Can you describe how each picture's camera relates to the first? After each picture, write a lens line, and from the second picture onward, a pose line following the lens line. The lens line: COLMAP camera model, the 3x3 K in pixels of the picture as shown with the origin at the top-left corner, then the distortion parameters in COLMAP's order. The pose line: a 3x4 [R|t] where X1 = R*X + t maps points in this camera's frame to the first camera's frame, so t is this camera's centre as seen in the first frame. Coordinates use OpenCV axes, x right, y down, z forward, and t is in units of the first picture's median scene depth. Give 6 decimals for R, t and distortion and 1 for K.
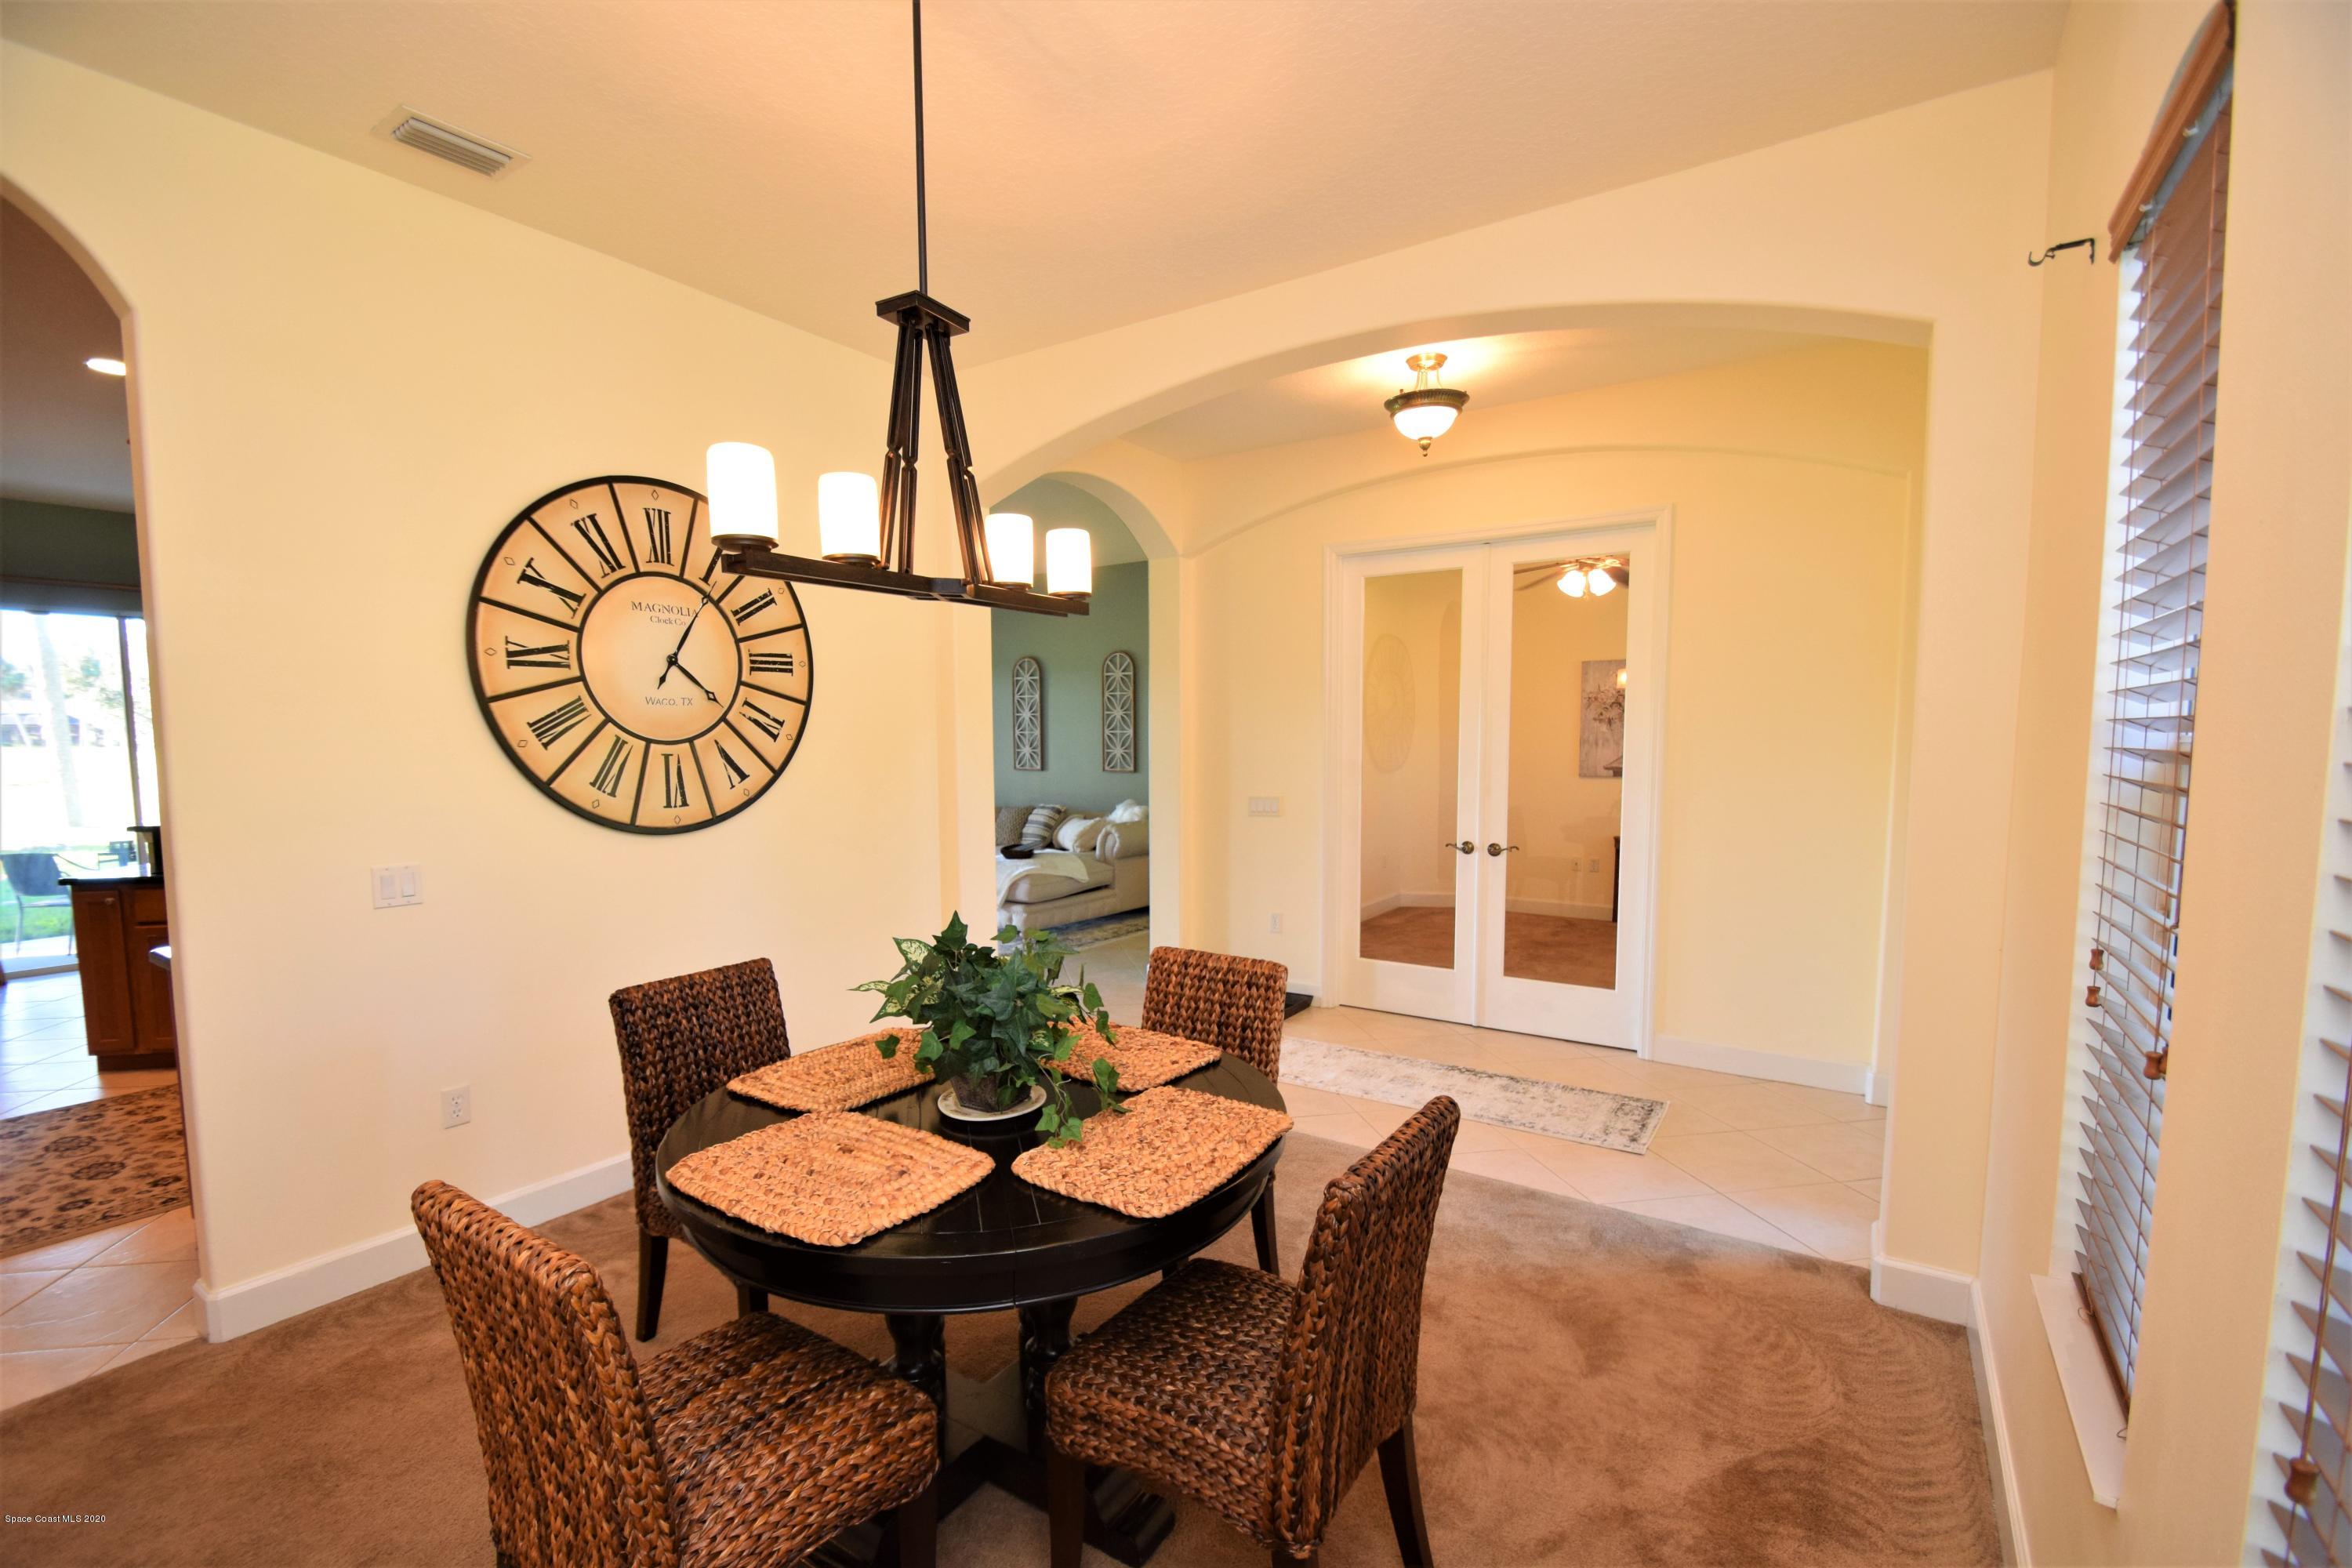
lens RADIAL K [[1027.0, 0, 1159.0], [0, 1027.0, 824.7], [0, 0, 1]] dist [0.015582, -0.015953]
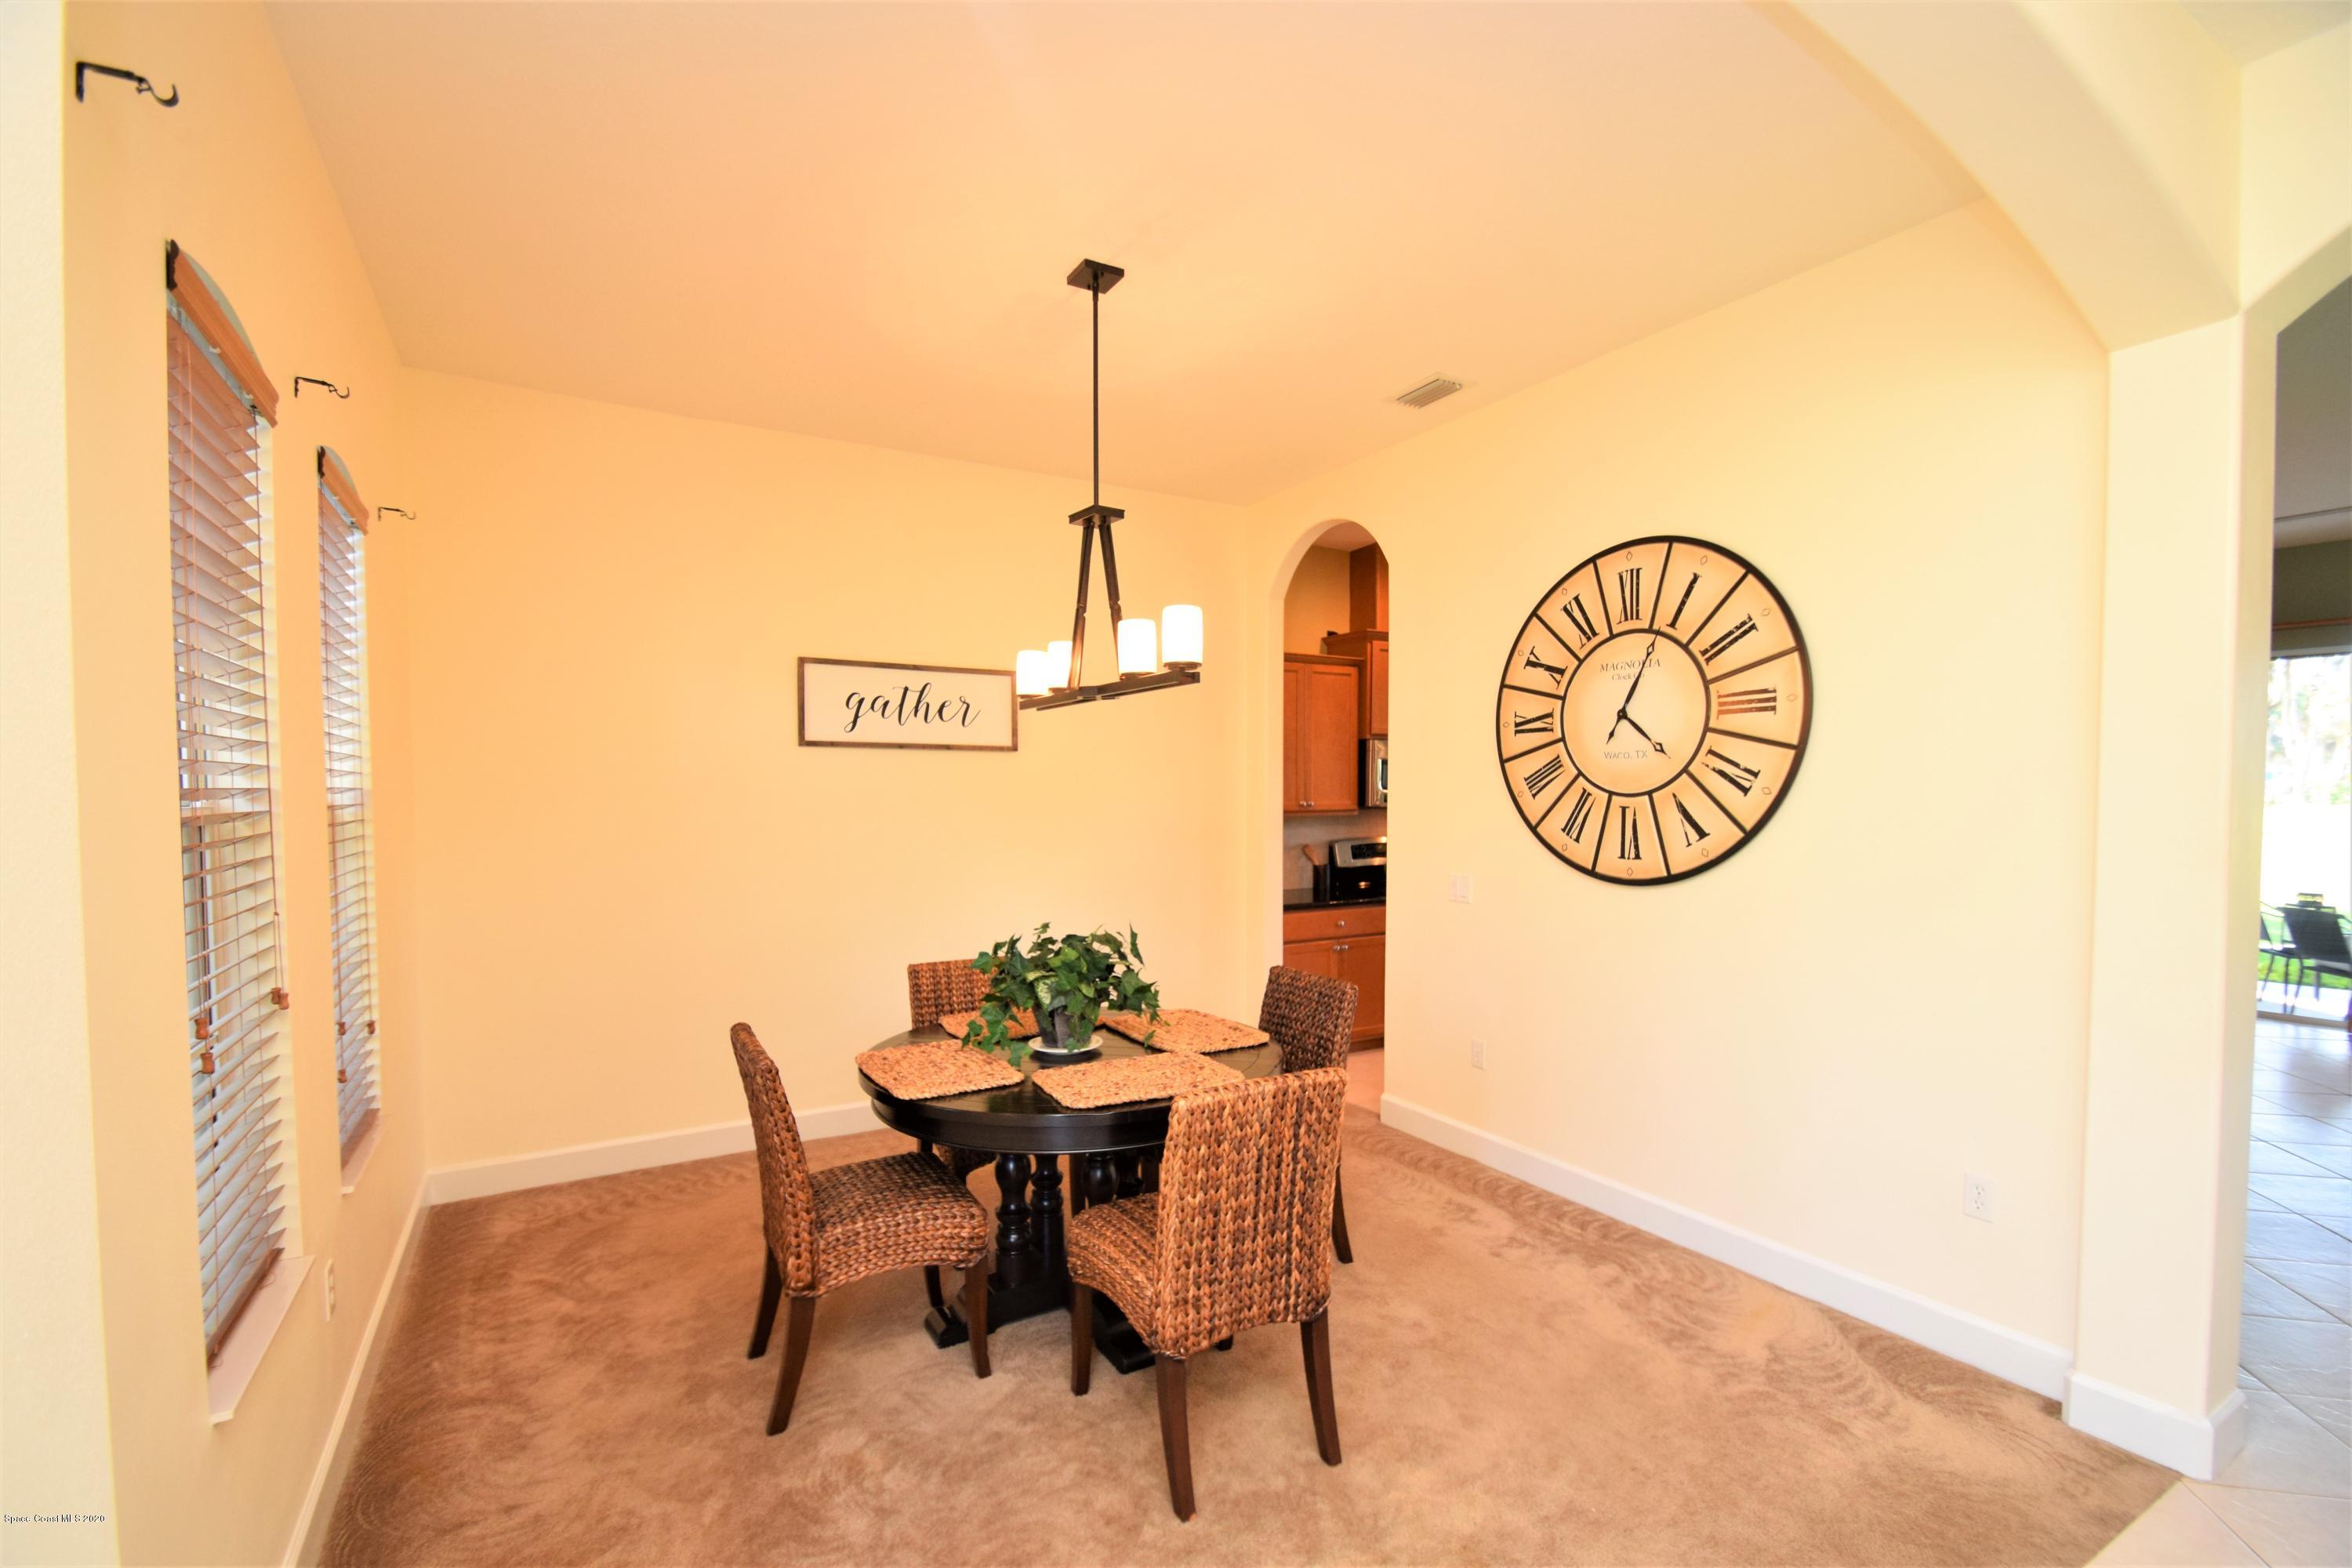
lens RADIAL K [[1027.0, 0, 1159.0], [0, 1027.0, 824.7], [0, 0, 1]] dist [0.015582, -0.015953]
pose [[-0.441934, 0.038753, -0.896210, 0.646830], [-0.074439, 0.994036, 0.079690, -0.098138], [0.893954, 0.101931, -0.436414, 1.042366]]
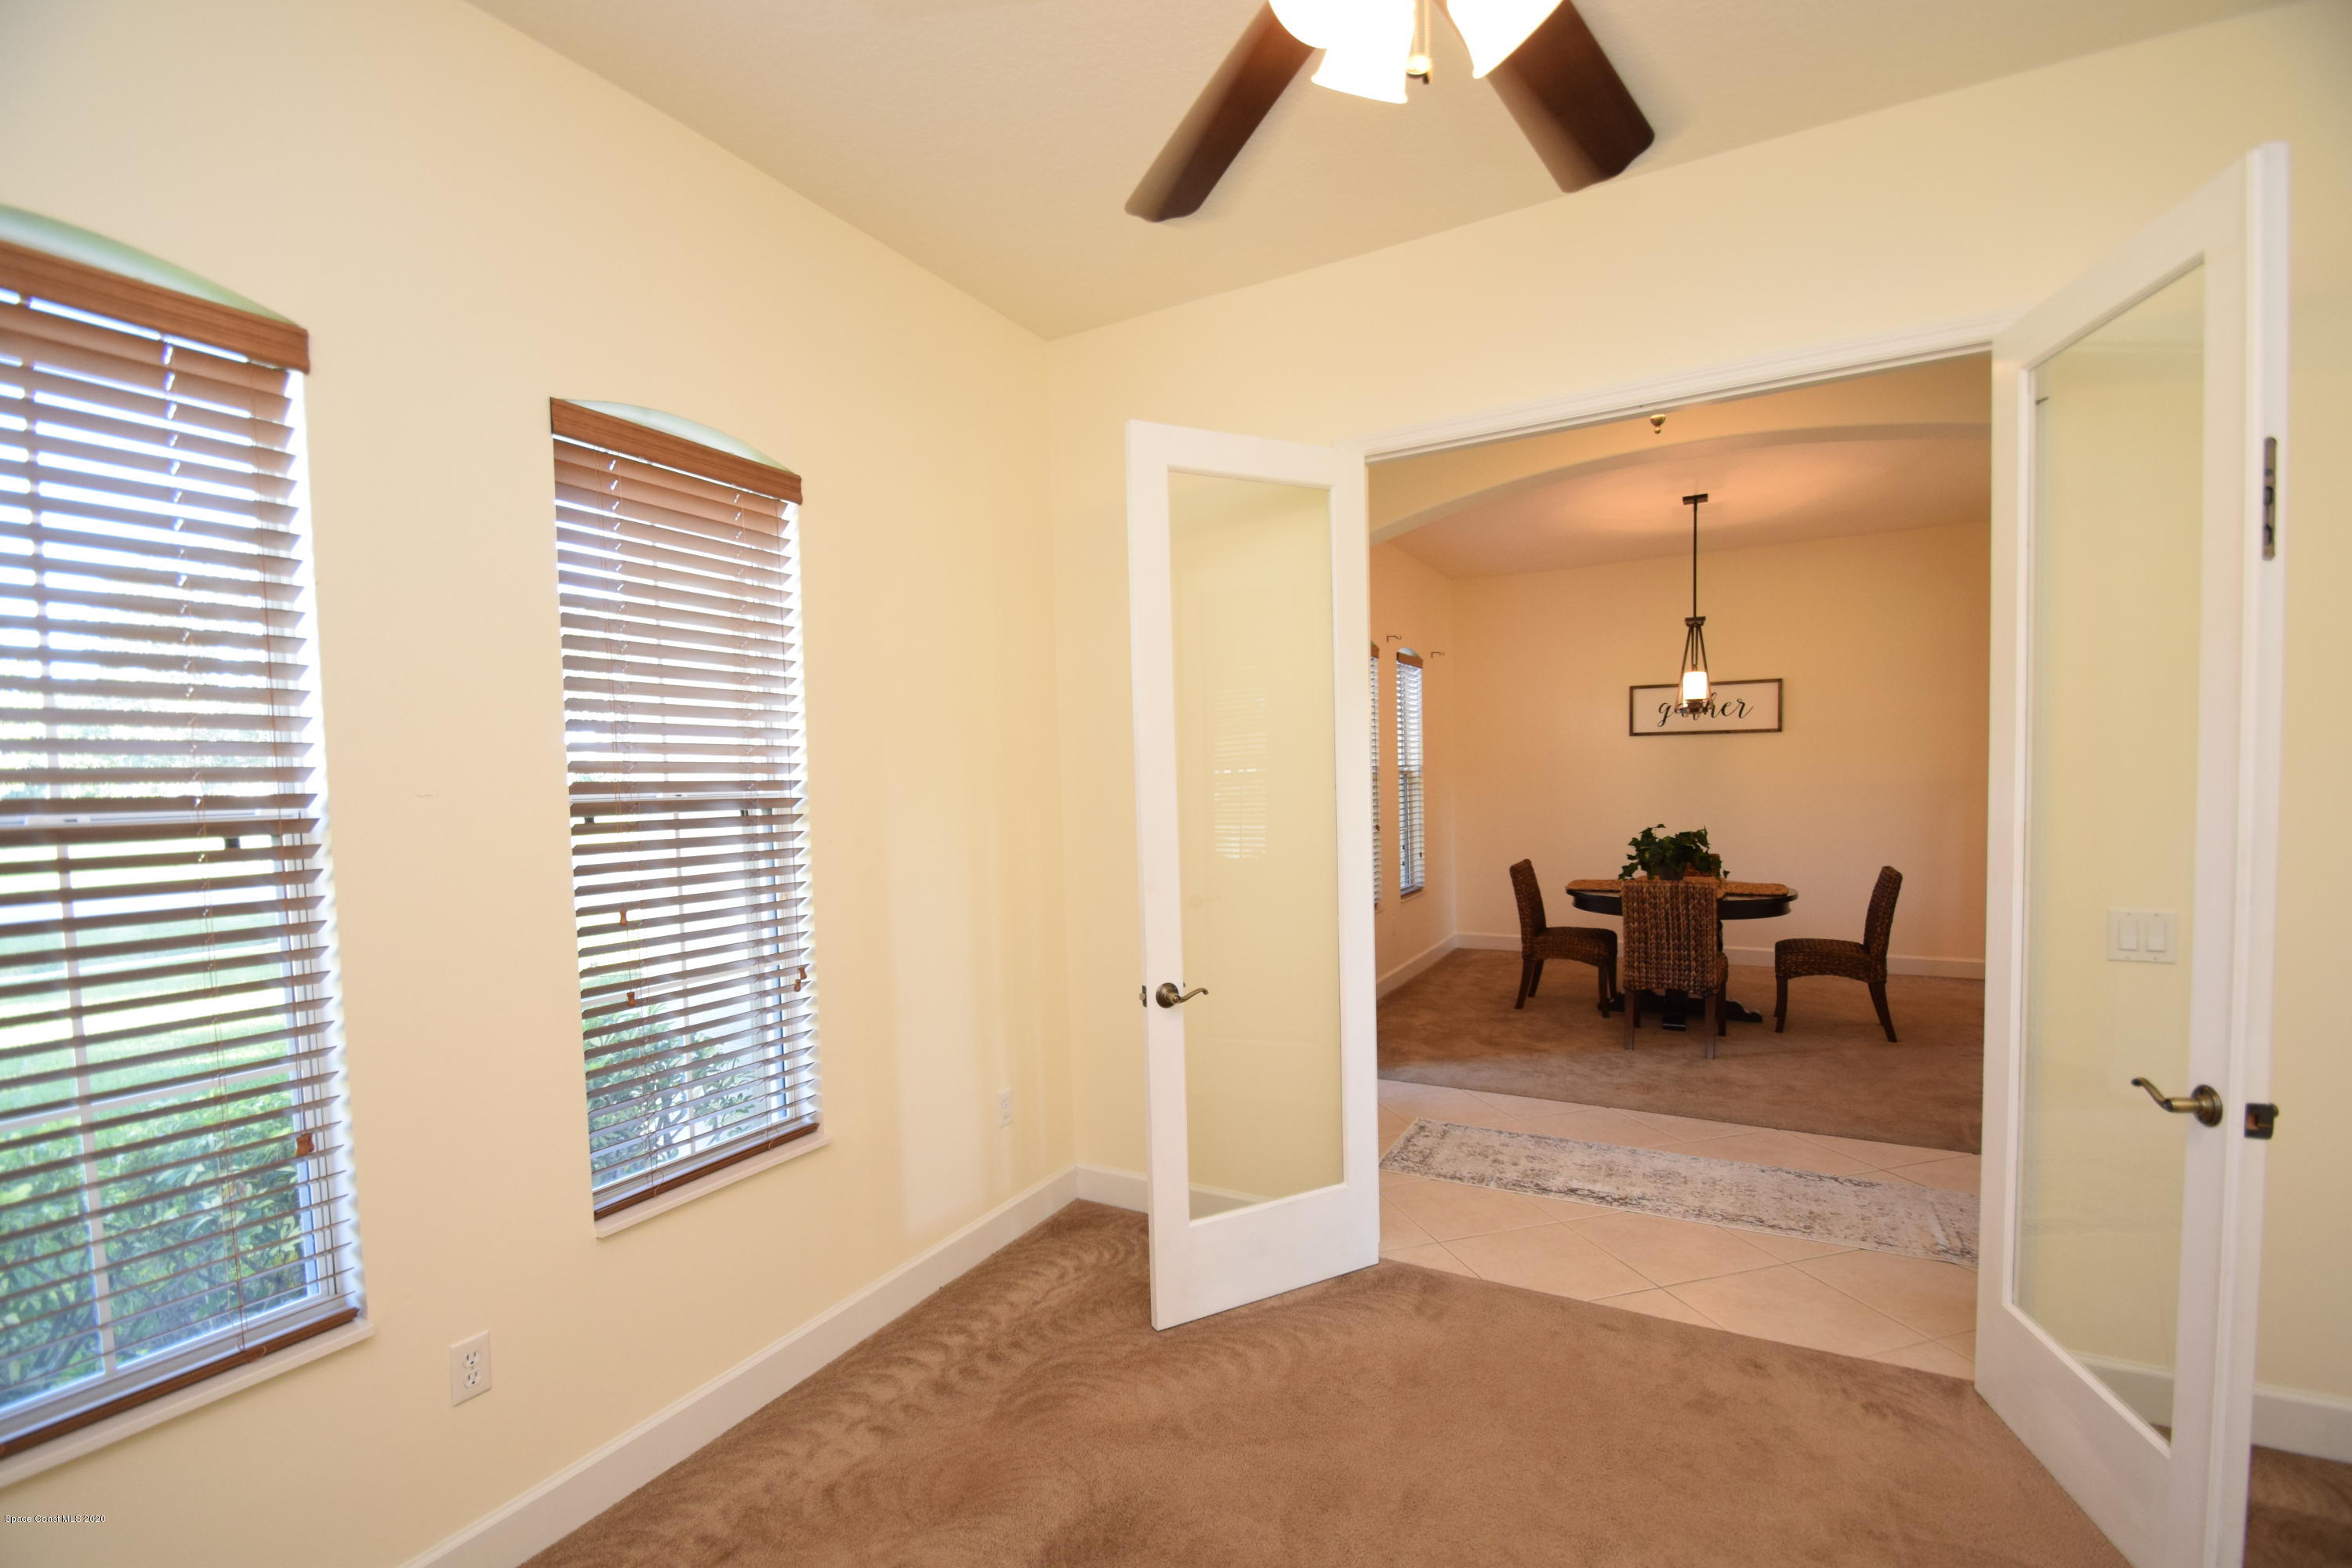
lens RADIAL K [[1026.6, 0, 1168.8], [0, 1026.6, 825.4], [0, 0, 1]] dist [0.014713, -0.000035]
pose [[-0.996144, 0.033826, -0.080952, 0.912845], [0.022214, 0.989865, 0.140265, -0.208242], [0.084876, 0.137926, -0.986799, 2.283154]]
